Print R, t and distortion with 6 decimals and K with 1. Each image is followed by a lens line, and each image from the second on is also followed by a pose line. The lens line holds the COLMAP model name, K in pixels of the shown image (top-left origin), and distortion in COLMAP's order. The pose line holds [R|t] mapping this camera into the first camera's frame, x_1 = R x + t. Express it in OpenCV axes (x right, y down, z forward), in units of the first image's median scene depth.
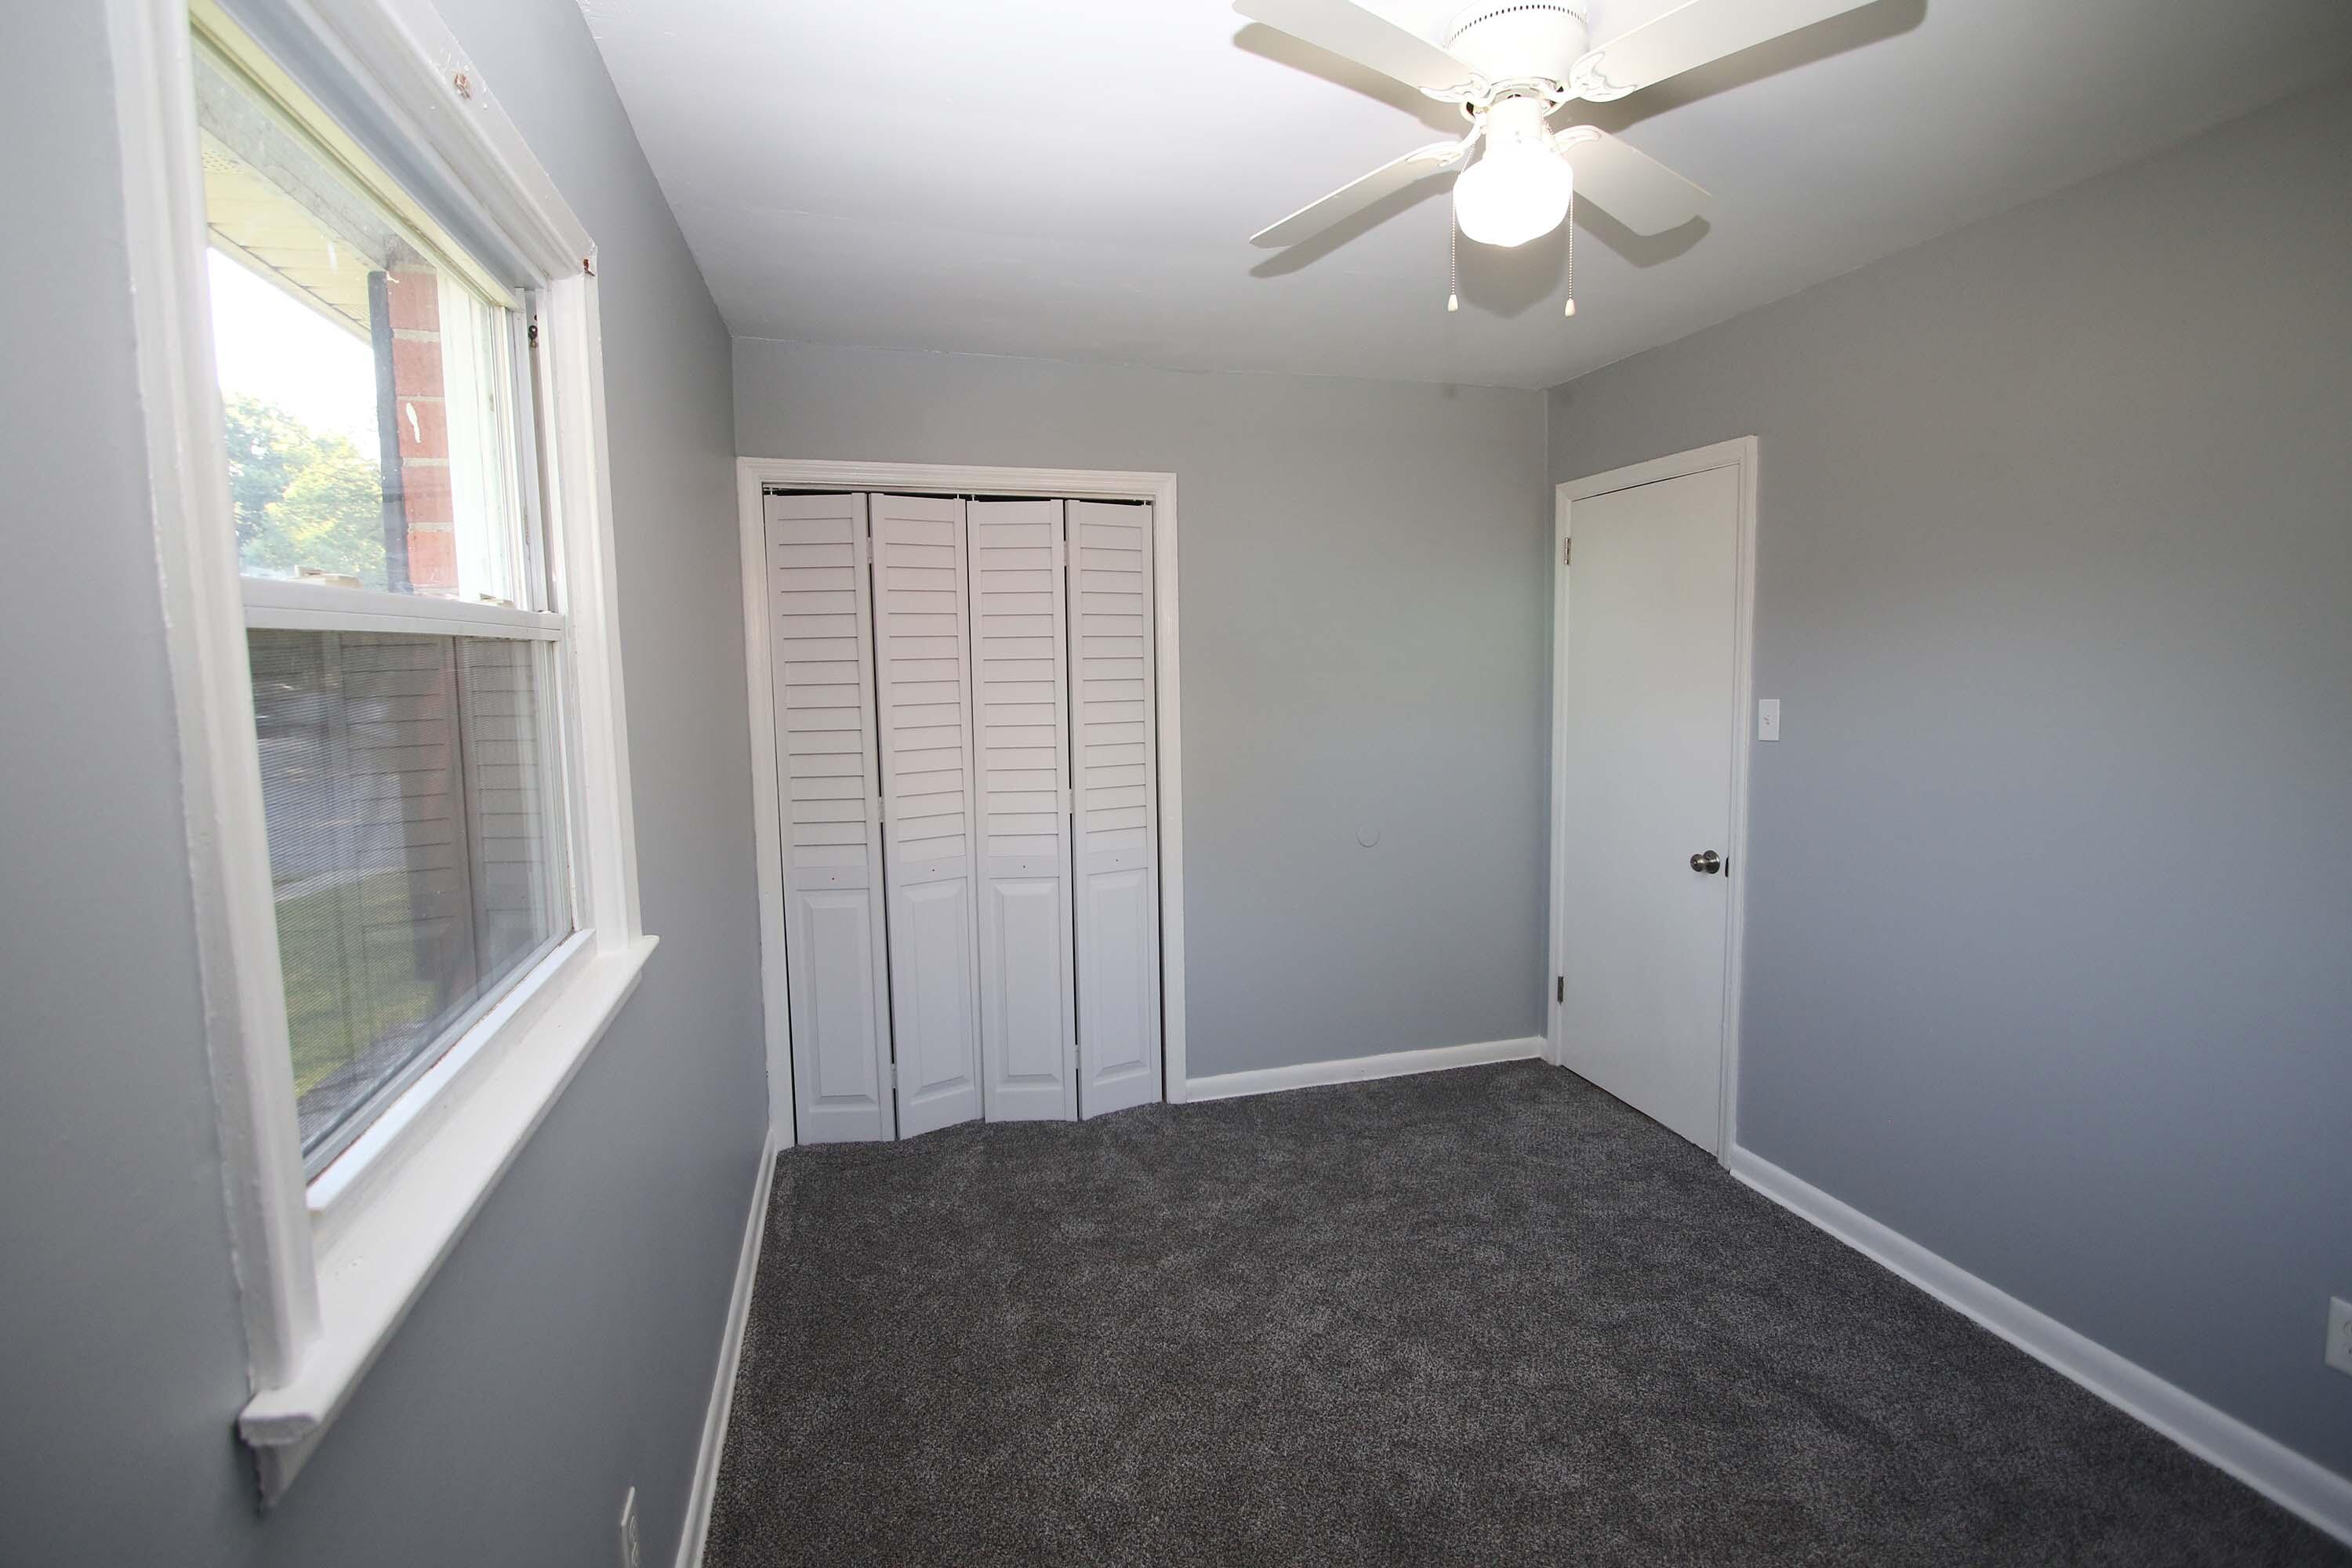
lens RADIAL K [[1079.2, 0, 1175.5], [0, 1079.2, 754.0], [0, 0, 1]] dist [-0.015679, 0.000888]
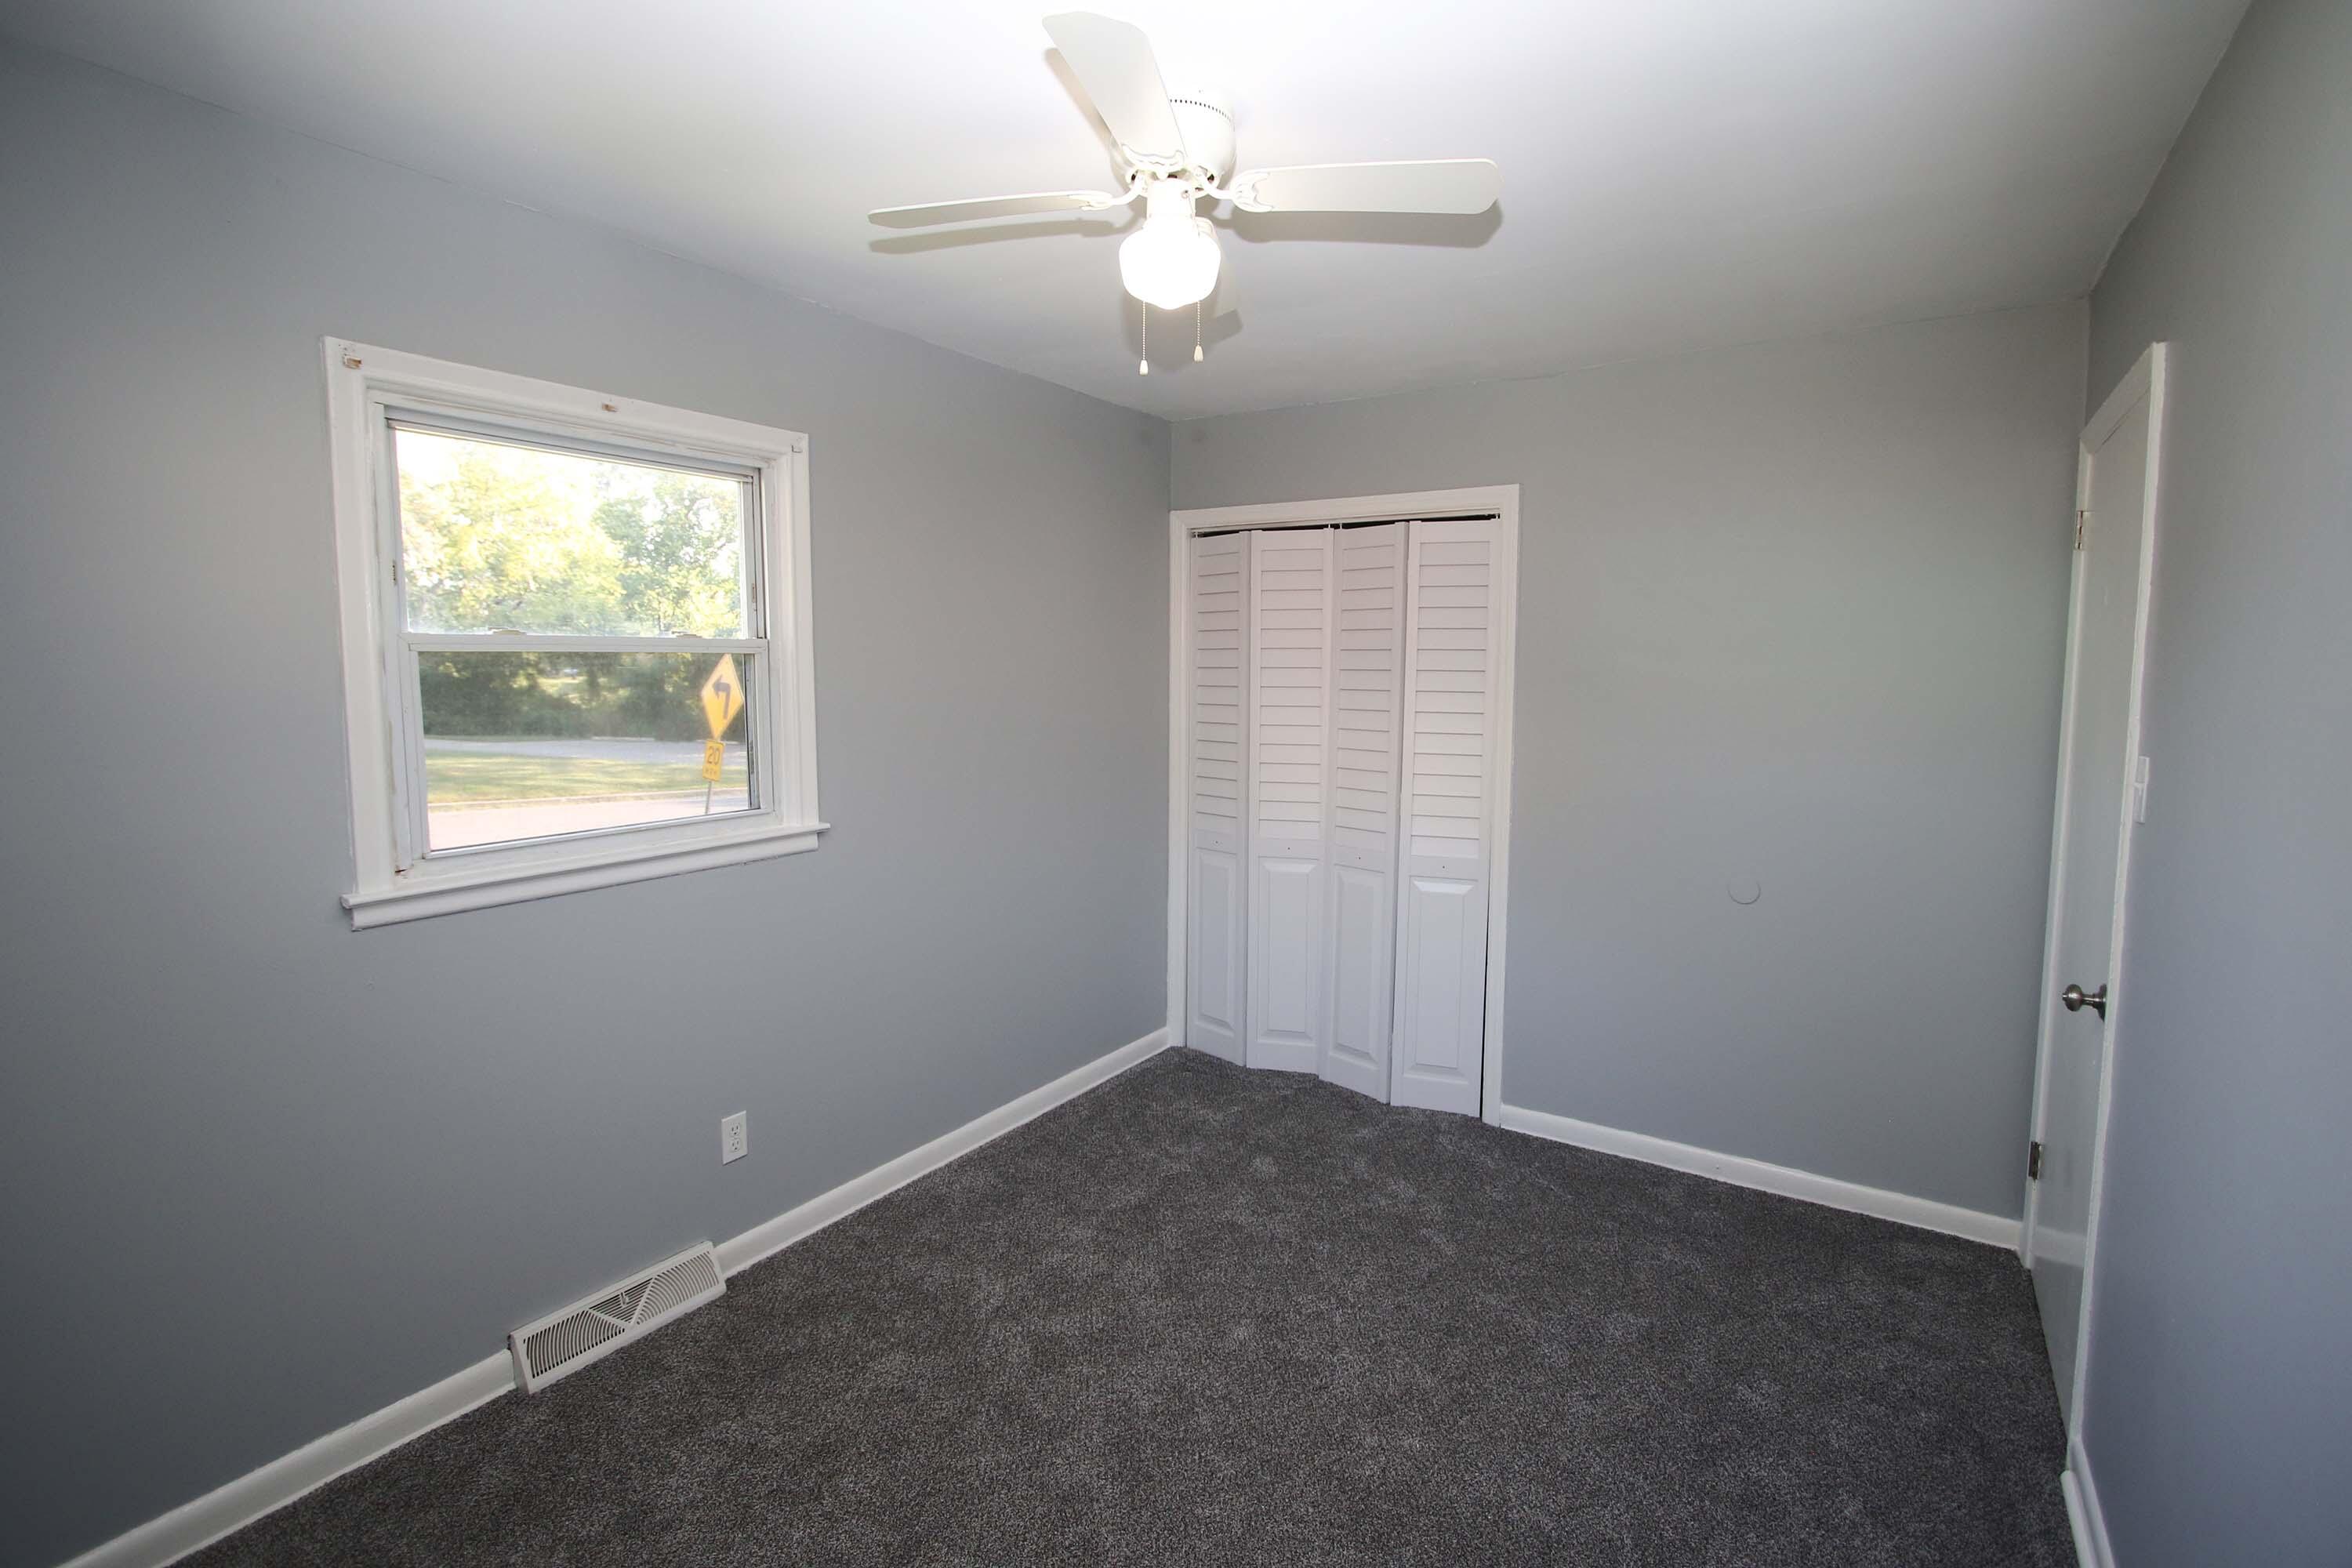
lens RADIAL K [[1079.2, 0, 1175.5], [0, 1079.2, 754.0], [0, 0, 1]] dist [-0.015679, 0.000888]
pose [[0.654342, 0.081085, -0.751839, 0.545744], [-0.083204, 0.995918, 0.034994, -0.023742], [0.751608, 0.039658, 0.658417, 0.130138]]
